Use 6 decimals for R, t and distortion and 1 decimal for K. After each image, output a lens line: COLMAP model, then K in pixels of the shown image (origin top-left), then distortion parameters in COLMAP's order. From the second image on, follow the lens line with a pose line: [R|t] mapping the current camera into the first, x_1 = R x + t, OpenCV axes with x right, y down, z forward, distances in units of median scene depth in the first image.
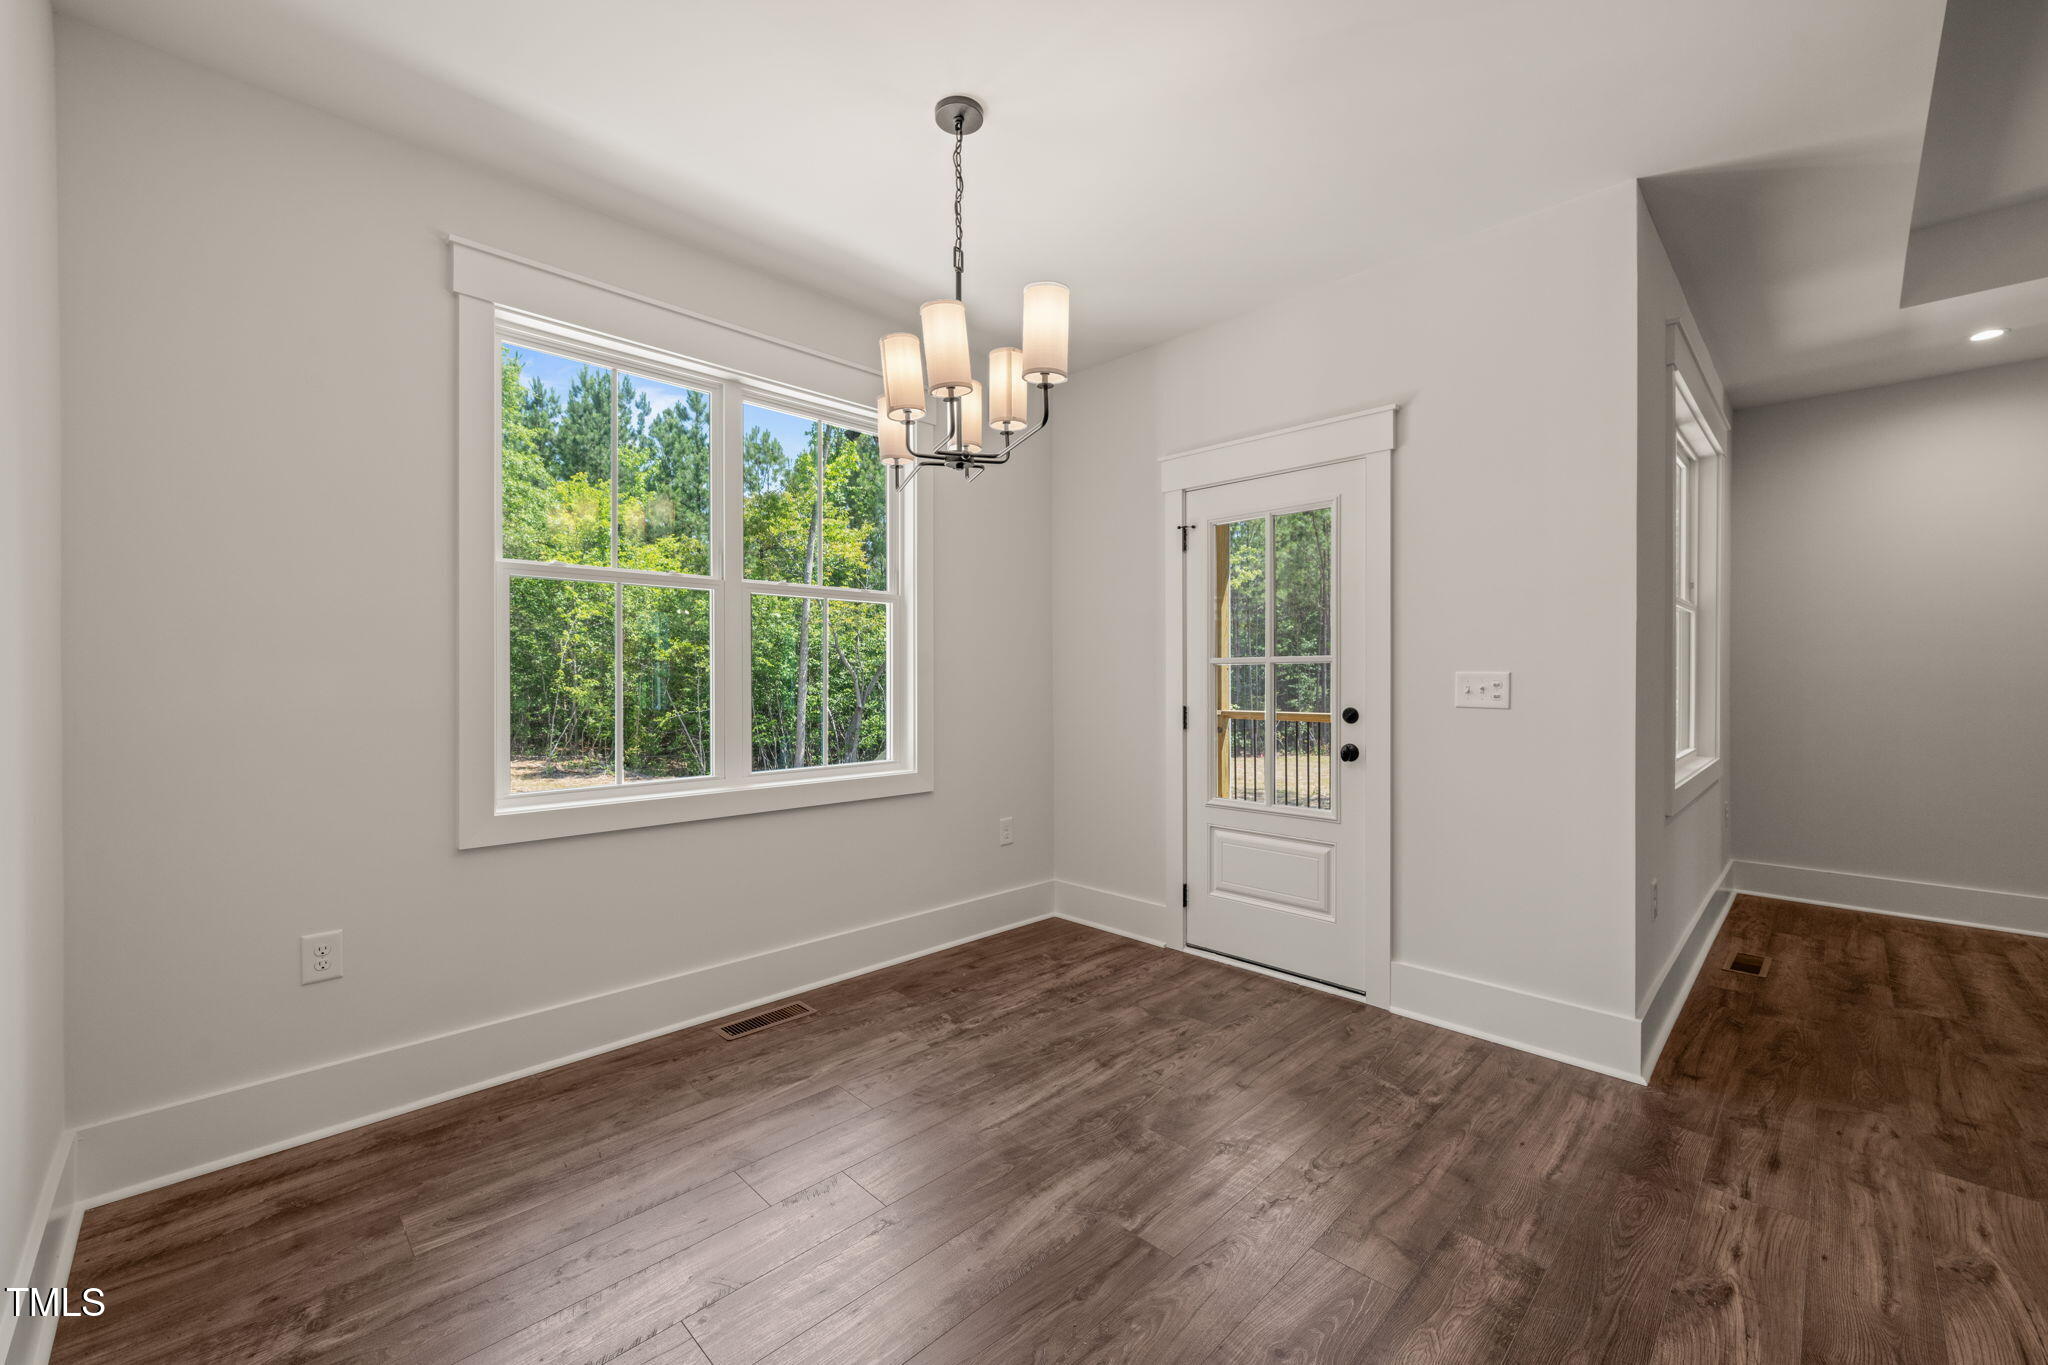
lens RADIAL K [[814.7, 0, 1031.3], [0, 814.7, 686.2], [0, 0, 1]] dist [0.006481, -0.001635]
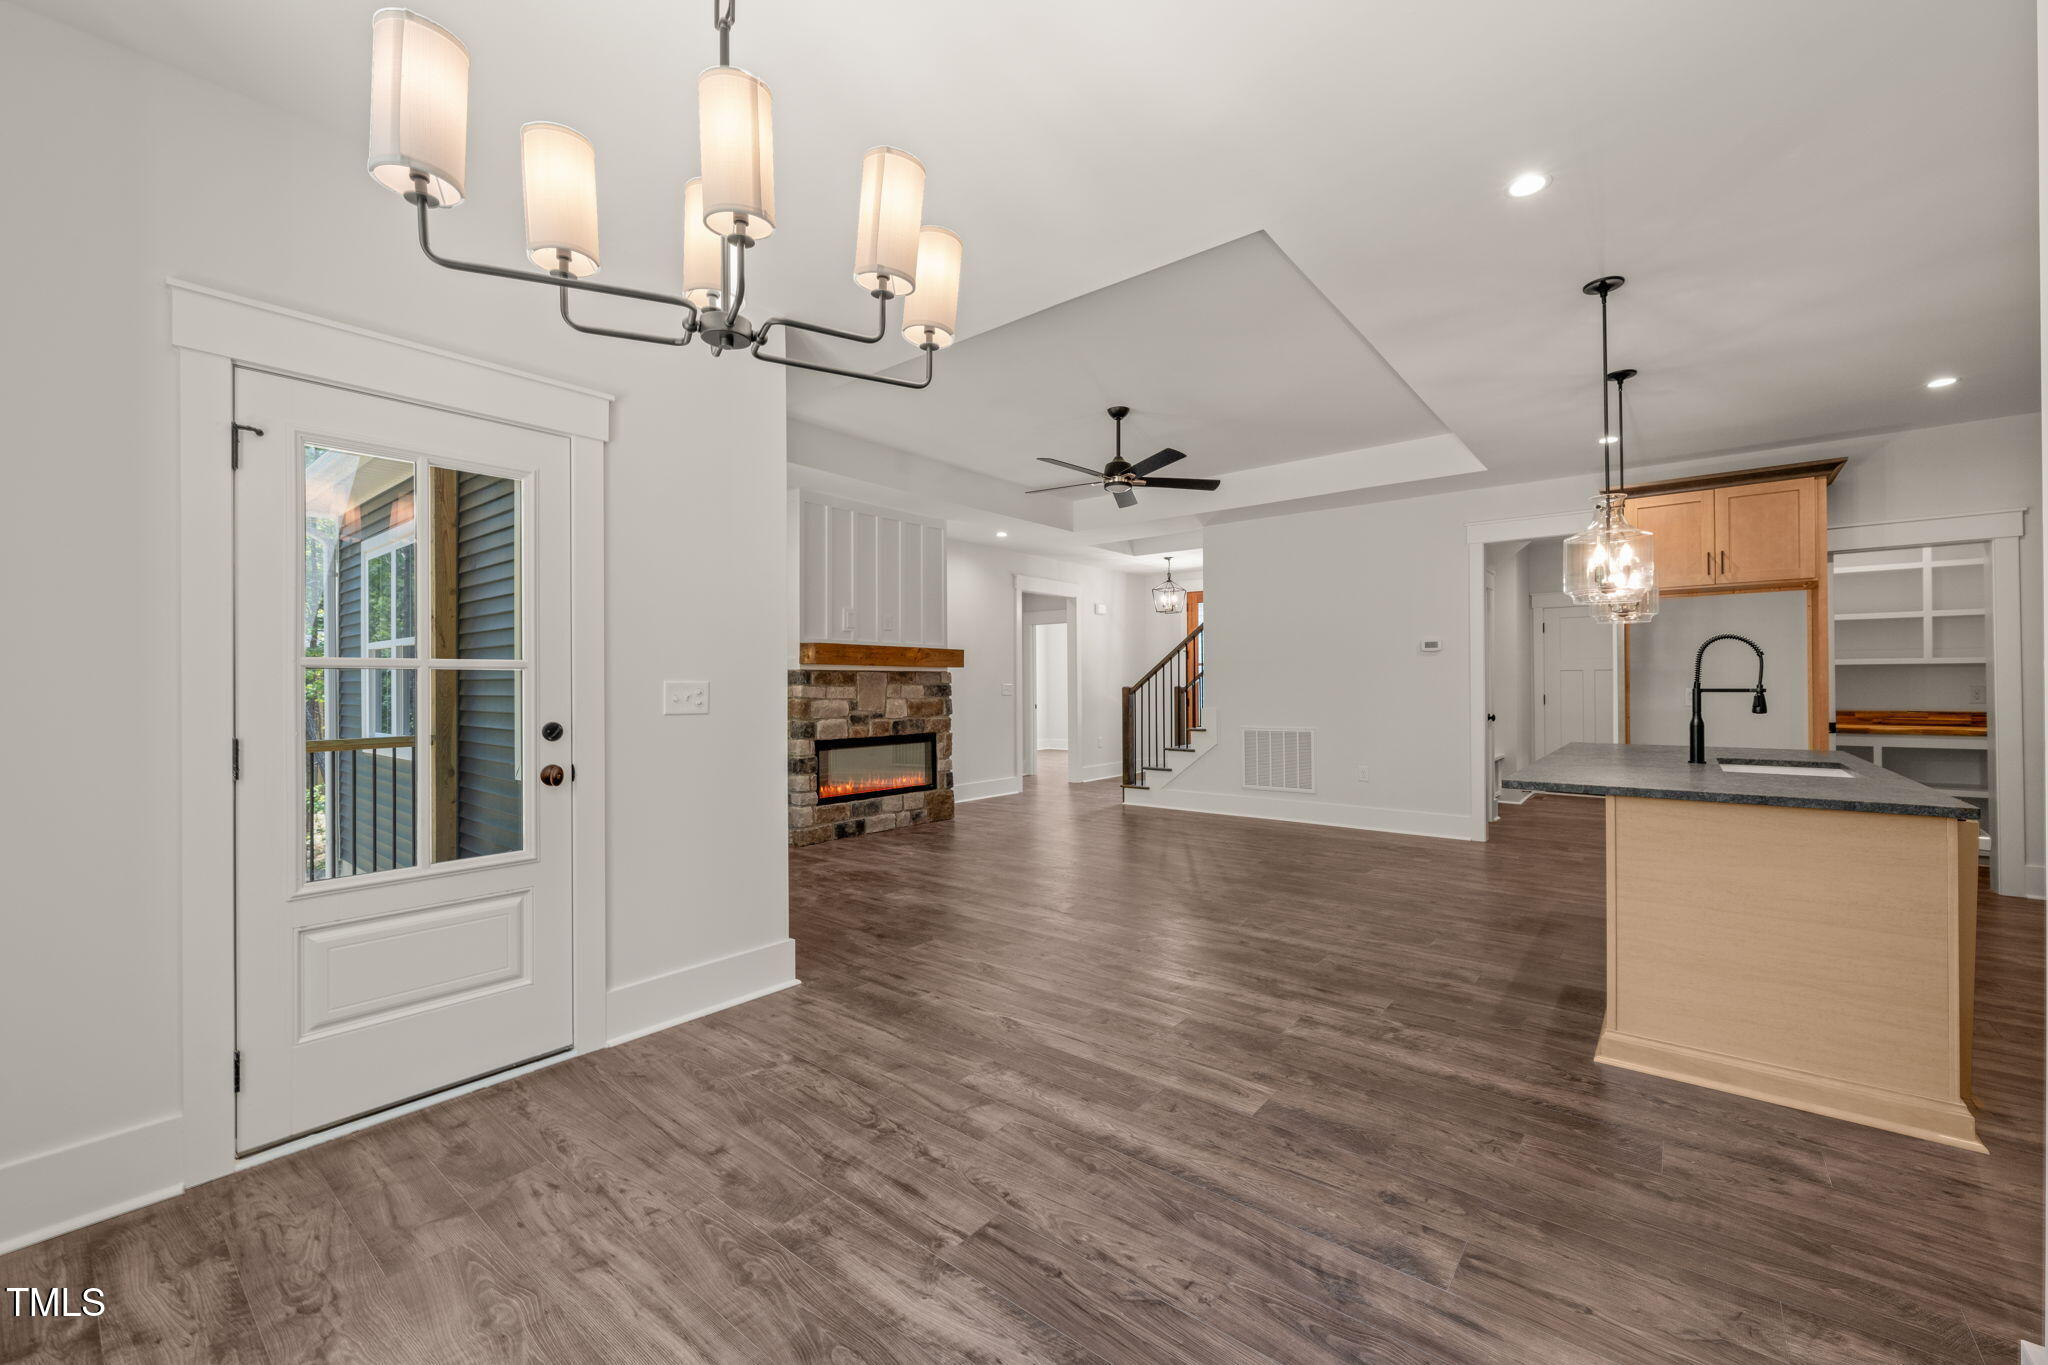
lens RADIAL K [[814.7, 0, 1031.6], [0, 814.7, 678.5], [0, 0, 1]] dist [0.006481, -0.001635]
pose [[-0.099116, 0.009607, 0.995030, -0.498516], [0.018386, 0.999800, -0.007822, -0.003003], [-0.994906, 0.017520, -0.099273, 0.568858]]
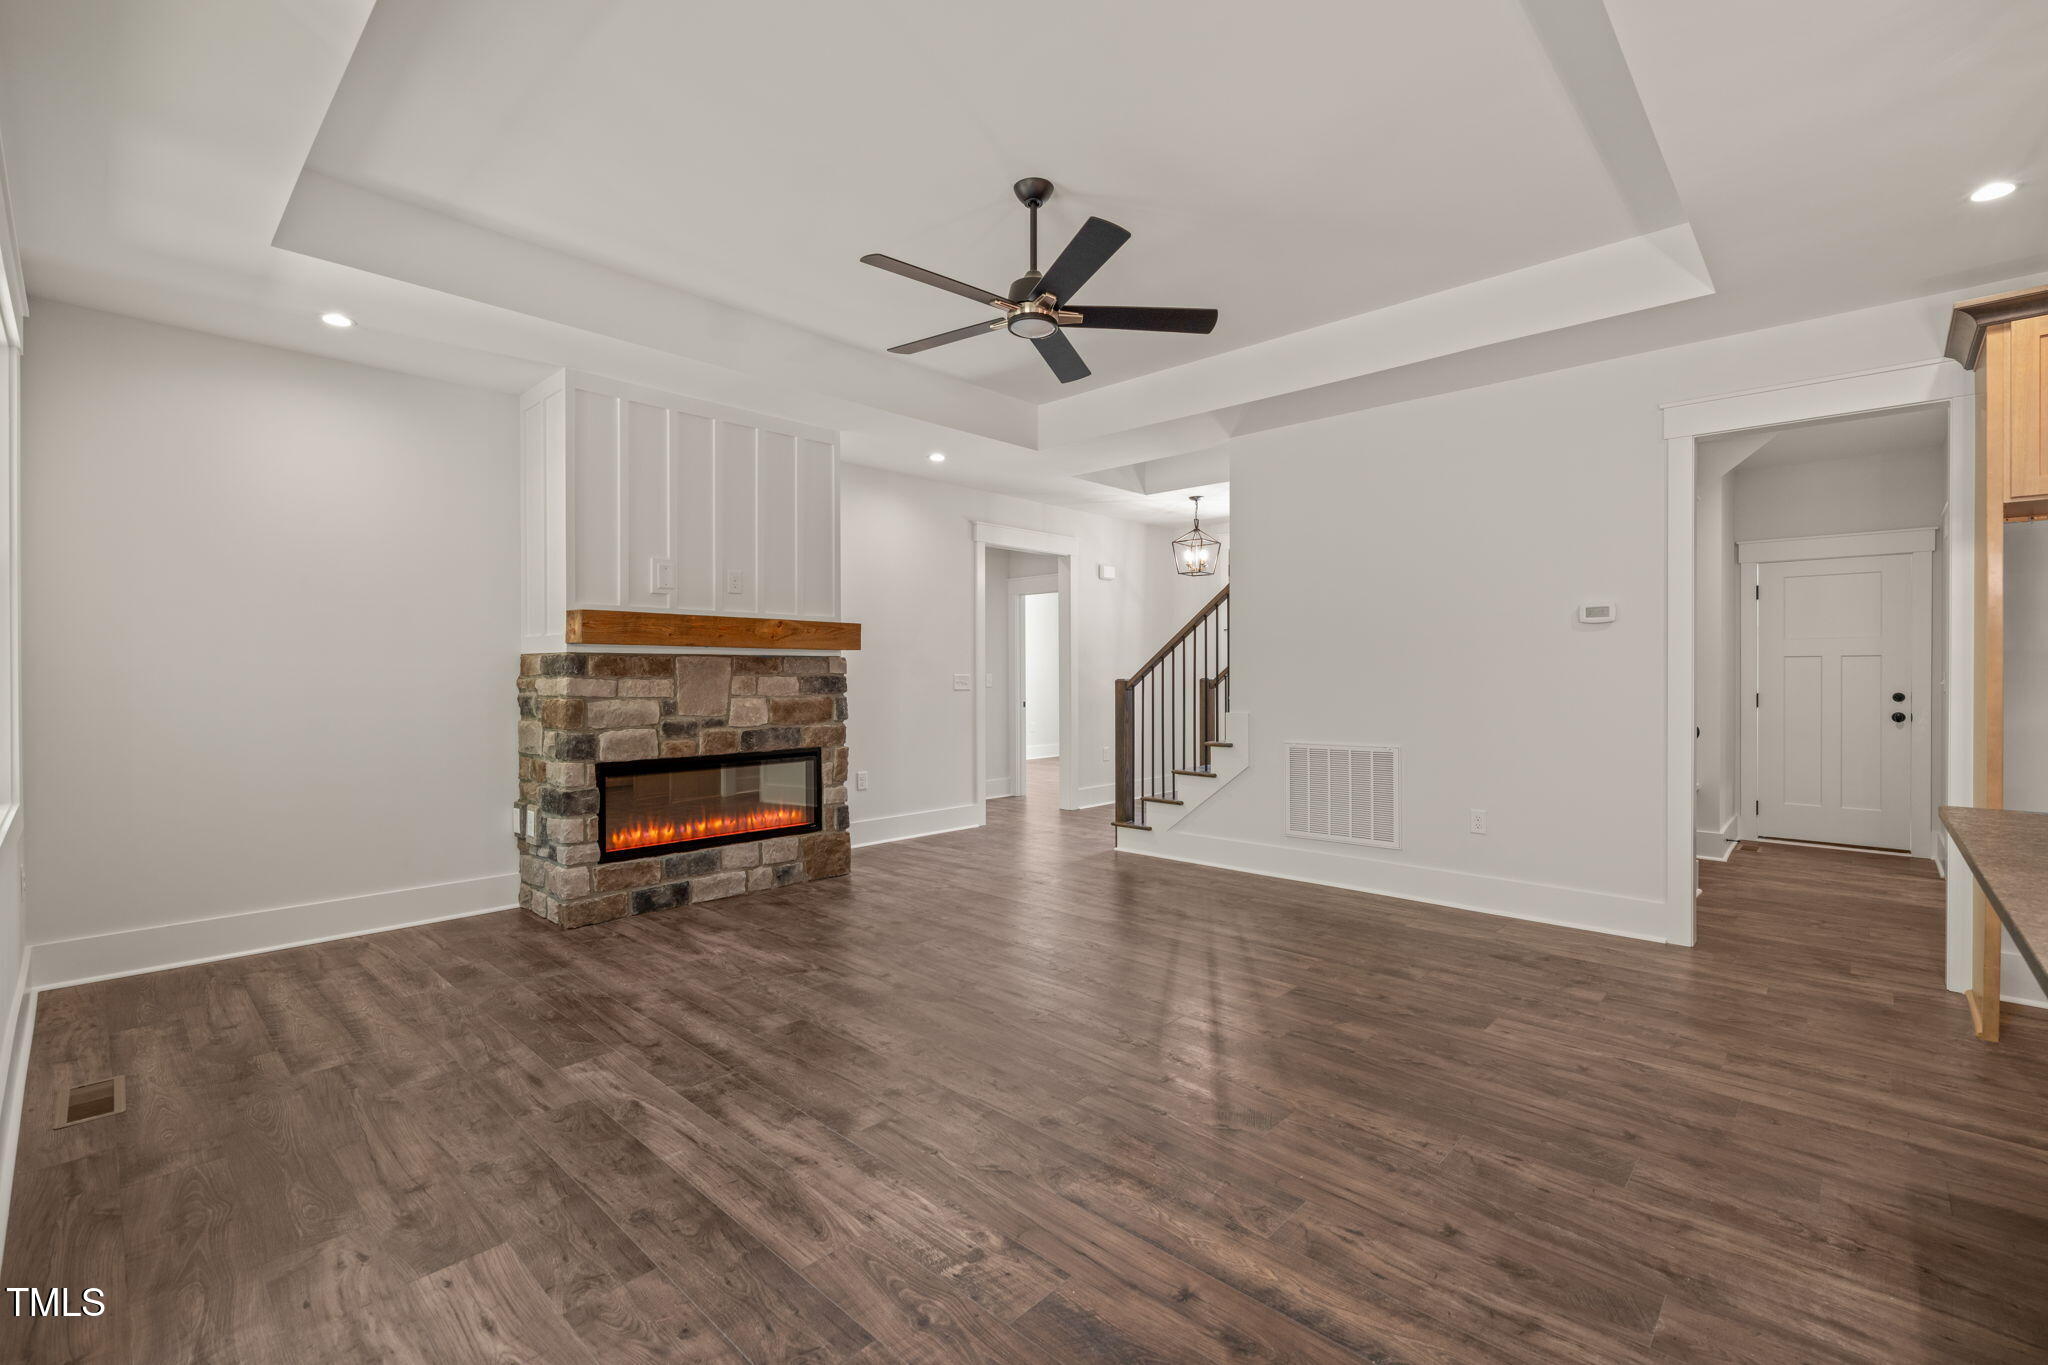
lens RADIAL K [[893.5, 0, 1032.7], [0, 893.5, 677.5], [0, 0, 1]] dist [-0.002995, 0.002948]
pose [[-0.026529, -0.003082, 0.999643, 0.119003], [0.016155, 0.999863, 0.003512, -0.004967], [-0.999518, 0.016243, -0.026475, 0.250909]]
